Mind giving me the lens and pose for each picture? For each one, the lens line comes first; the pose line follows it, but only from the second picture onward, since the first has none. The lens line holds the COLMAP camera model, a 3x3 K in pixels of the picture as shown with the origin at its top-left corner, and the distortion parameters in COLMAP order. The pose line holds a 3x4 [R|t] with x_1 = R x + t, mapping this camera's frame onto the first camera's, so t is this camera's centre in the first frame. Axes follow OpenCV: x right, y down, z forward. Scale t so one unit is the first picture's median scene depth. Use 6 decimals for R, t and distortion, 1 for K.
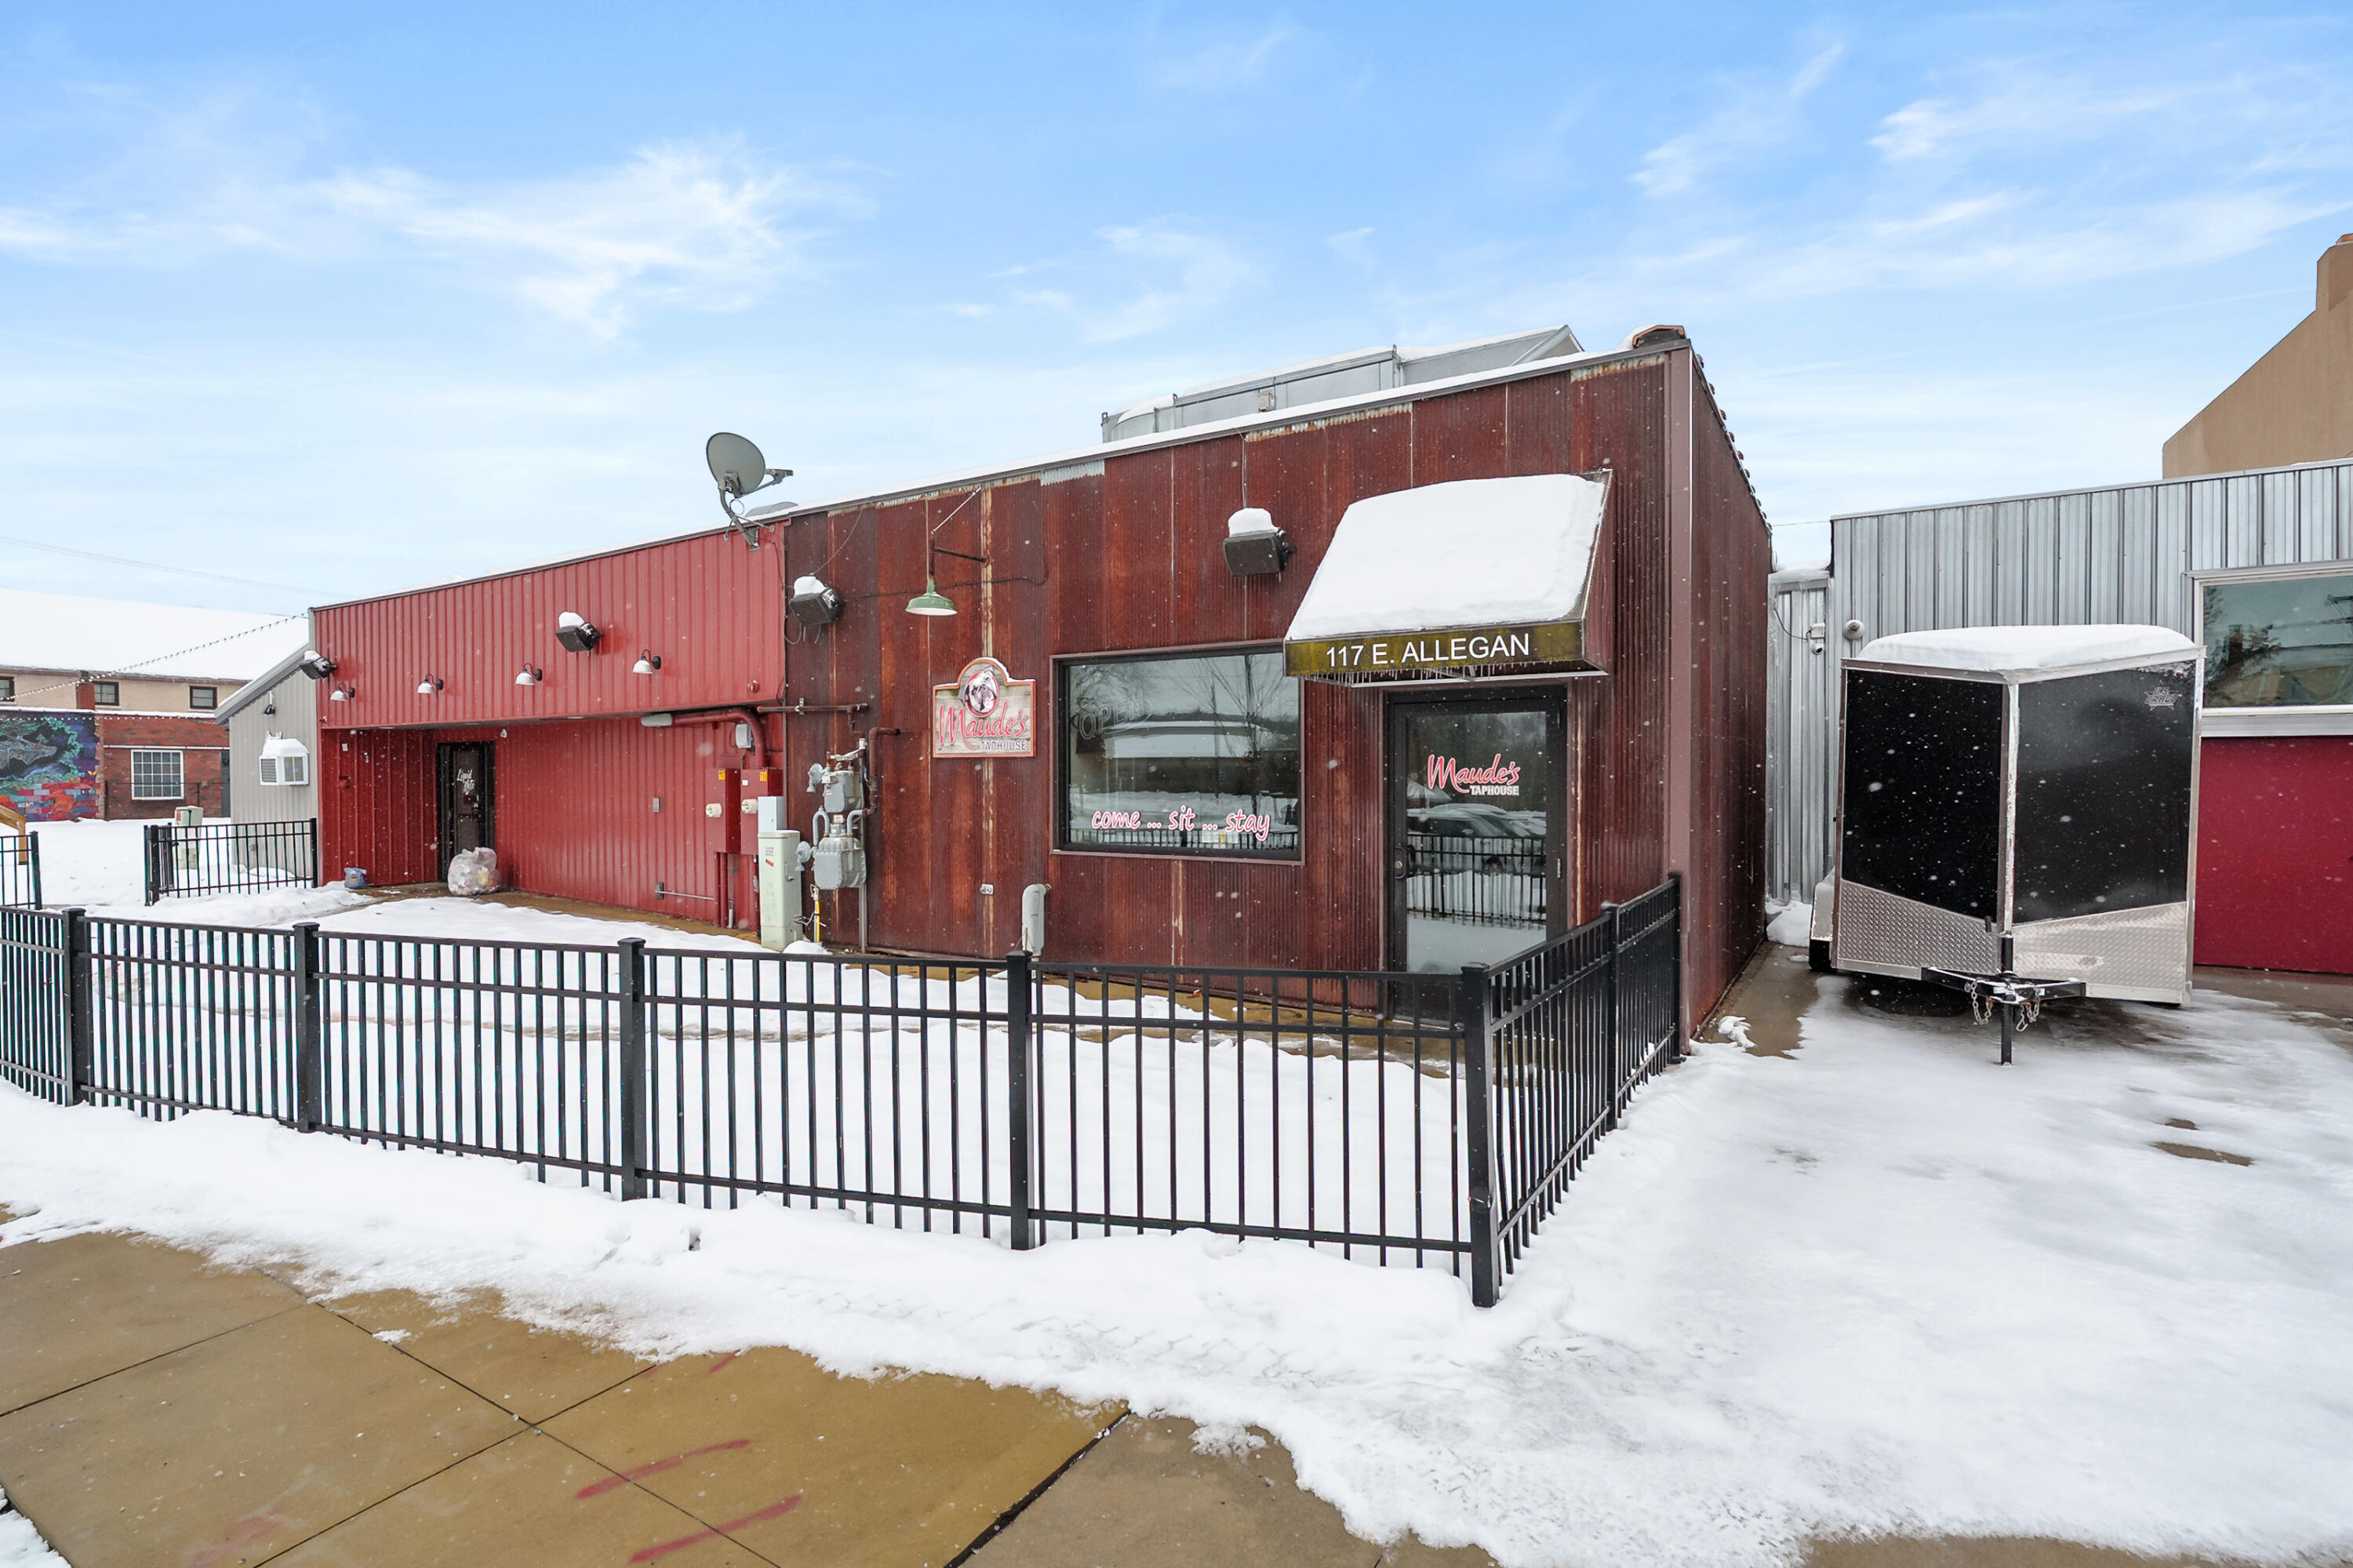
lens RADIAL K [[1133.2, 0, 1177.4], [0, 1133.2, 811.0], [0, 0, 1]] dist [-0.005001, 0.001001]
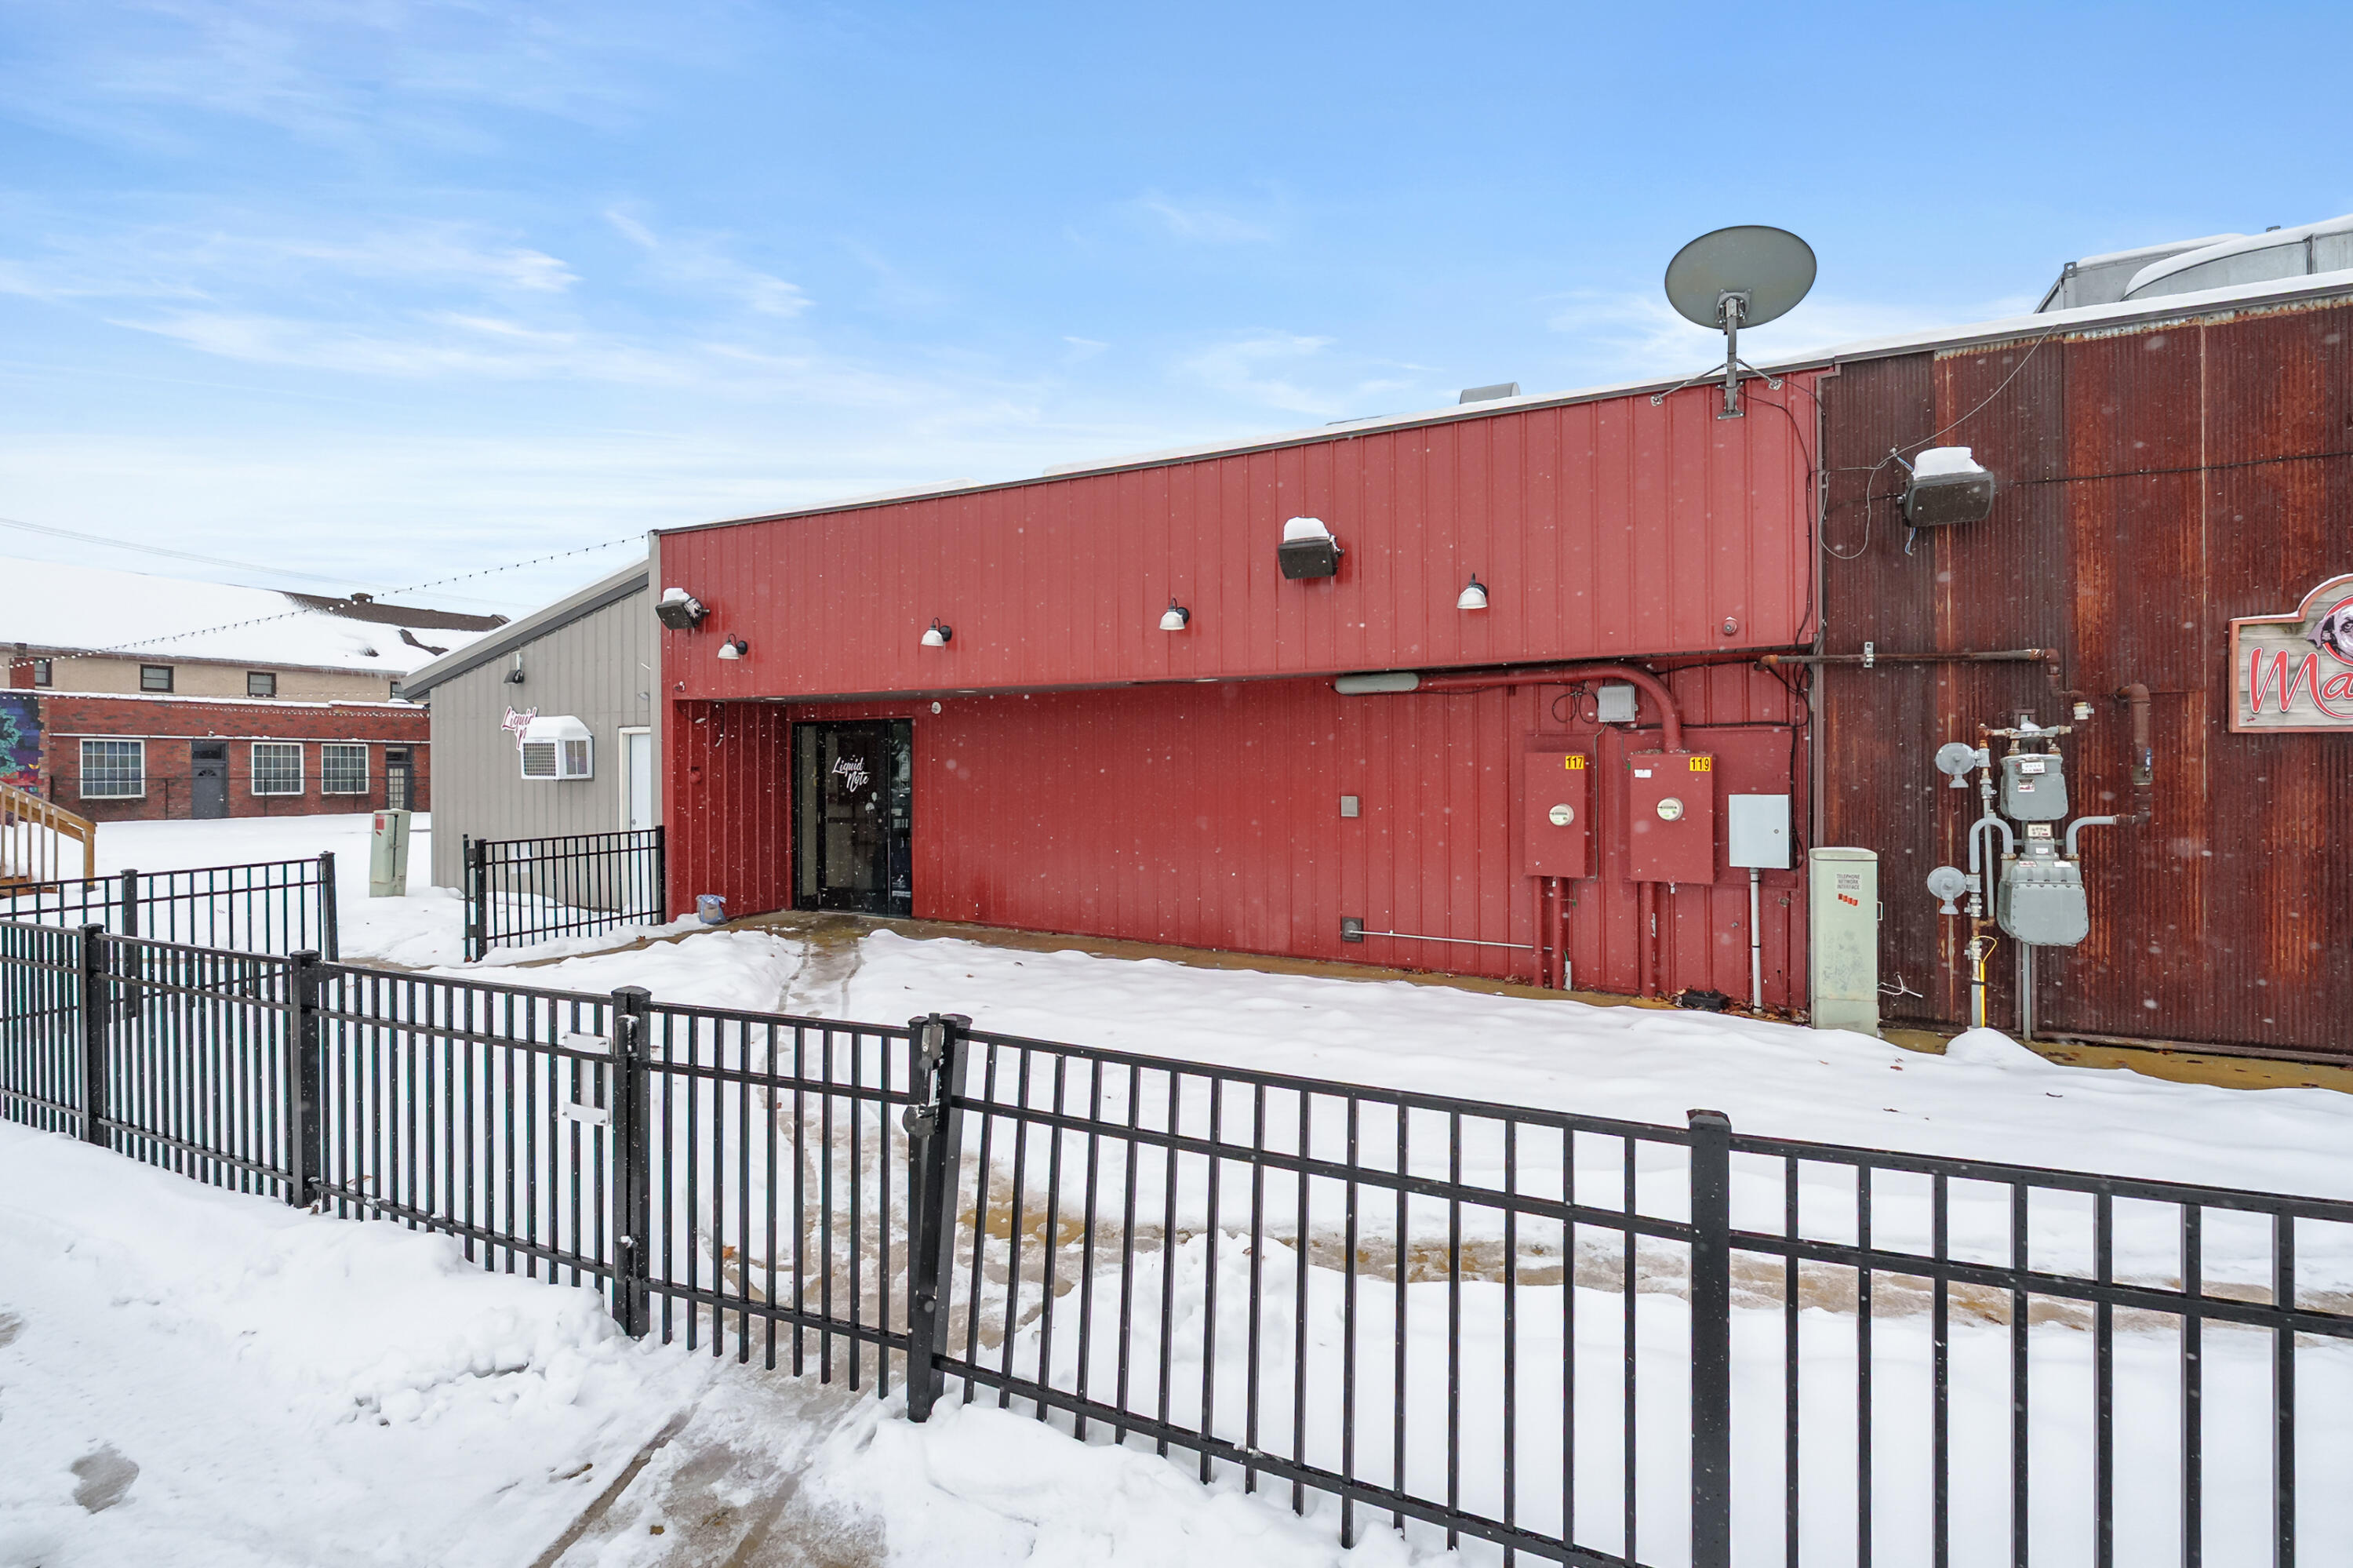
lens RADIAL K [[1006.2, 0, 1176.5], [0, 1006.2, 784.0], [0, 0, 1]] dist [-0.002461, 0.000148]
pose [[0.989035, -0.000116, 0.147679, -0.863246], [0.003184, 0.999784, -0.020541, -0.009131], [-0.147645, 0.020786, 0.988822, 0.531129]]
